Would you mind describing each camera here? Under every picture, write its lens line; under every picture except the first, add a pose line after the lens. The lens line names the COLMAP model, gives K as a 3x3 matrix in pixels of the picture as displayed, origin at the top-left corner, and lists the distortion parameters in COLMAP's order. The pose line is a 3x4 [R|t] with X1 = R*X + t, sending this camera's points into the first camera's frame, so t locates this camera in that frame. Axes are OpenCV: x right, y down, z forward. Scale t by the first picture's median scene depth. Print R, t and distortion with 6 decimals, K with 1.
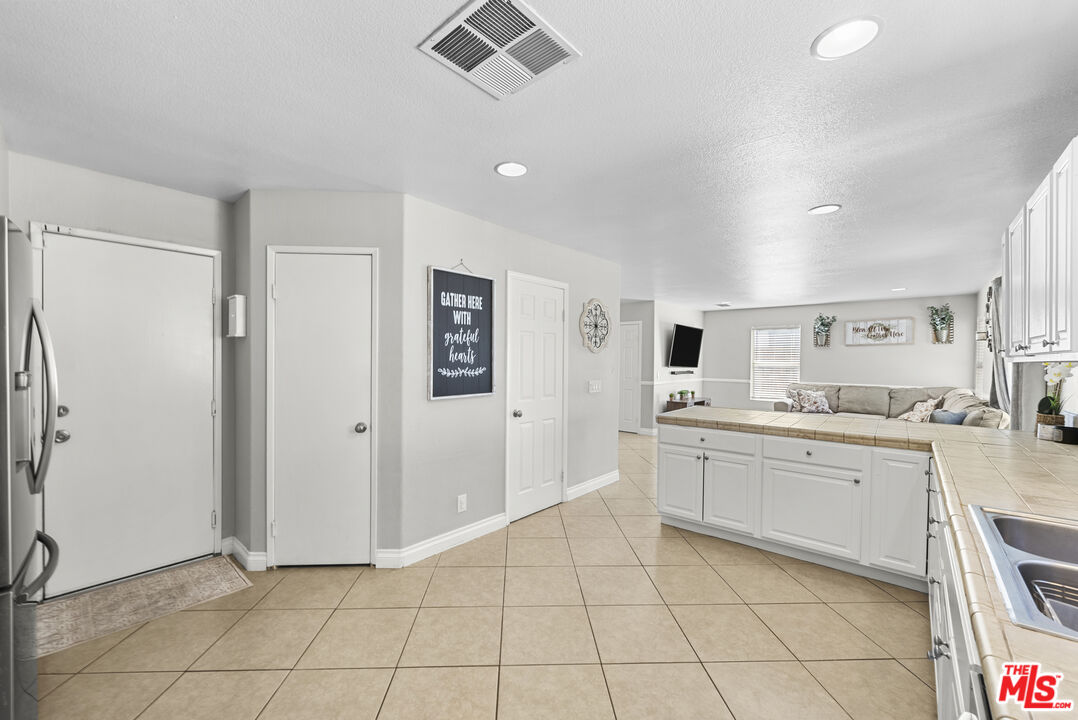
lens RADIAL K [[436.0, 0, 522.2], [0, 436.0, 365.1], [0, 0, 1]] dist [-0.000043, 0.000303]
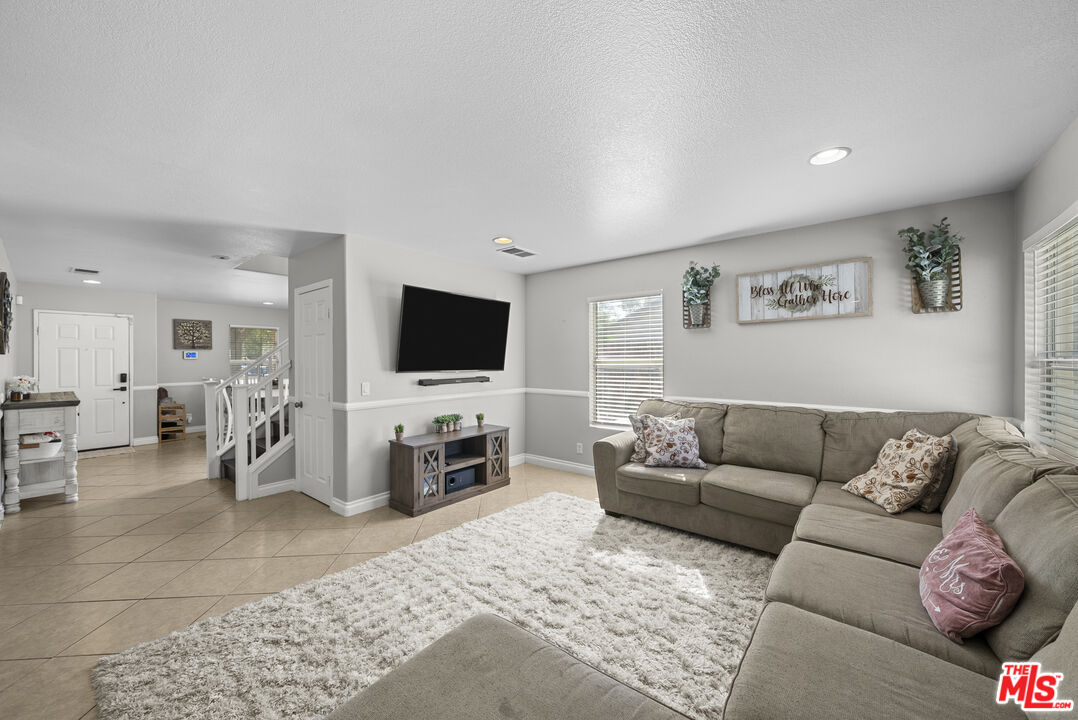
lens RADIAL K [[404.1, 0, 530.2], [0, 404.1, 358.7], [0, 0, 1]] dist [-0.004545, -0.000301]
pose [[0.999514, -0.014193, 0.027757, 0.546153], [0.014541, 0.999818, -0.012366, -0.003613], [-0.027576, 0.012763, 0.999538, 0.608721]]
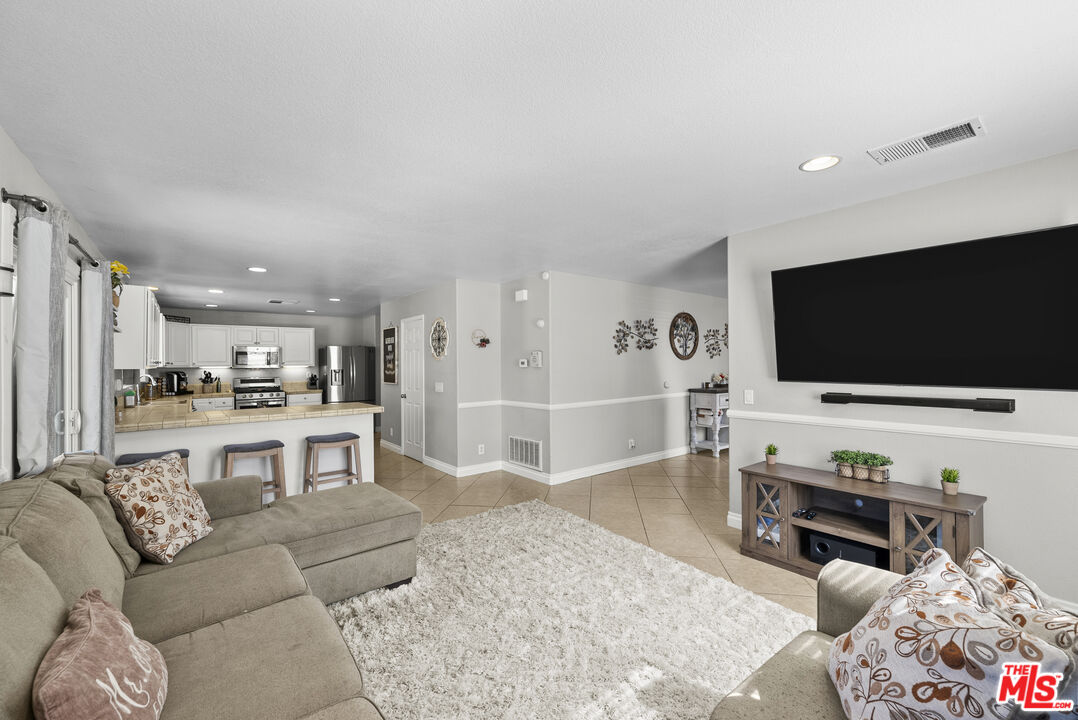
lens RADIAL K [[436.0, 0, 534.2], [0, 436.0, 359.6], [0, 0, 1]] dist [-0.000043, 0.000303]
pose [[-0.174946, -0.017602, -0.984421, 0.888355], [-0.005903, 0.999841, -0.016829, -0.007583], [0.984560, 0.002867, -0.175022, 0.973669]]
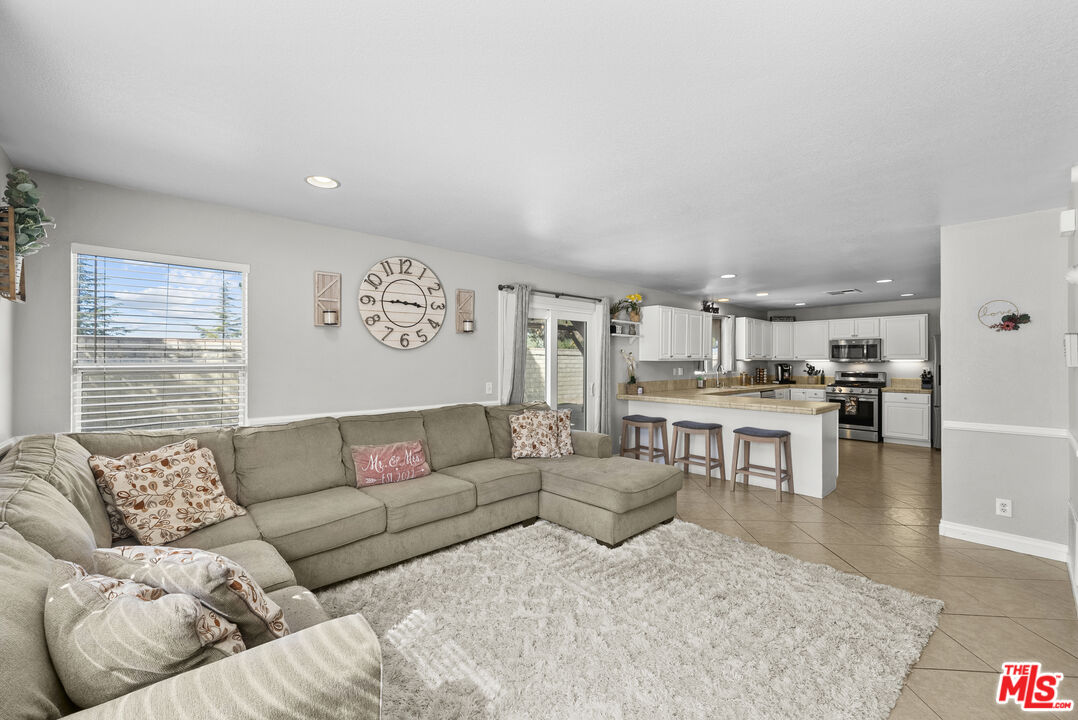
lens RADIAL K [[436.0, 0, 535.1], [0, 436.0, 363.2], [0, 0, 1]] dist [-0.000043, 0.000303]
pose [[-0.994313, -0.010420, 0.105990, 0.562172], [-0.008097, 0.999718, 0.022322, -0.014762], [-0.106192, 0.021337, -0.994117, 1.241920]]
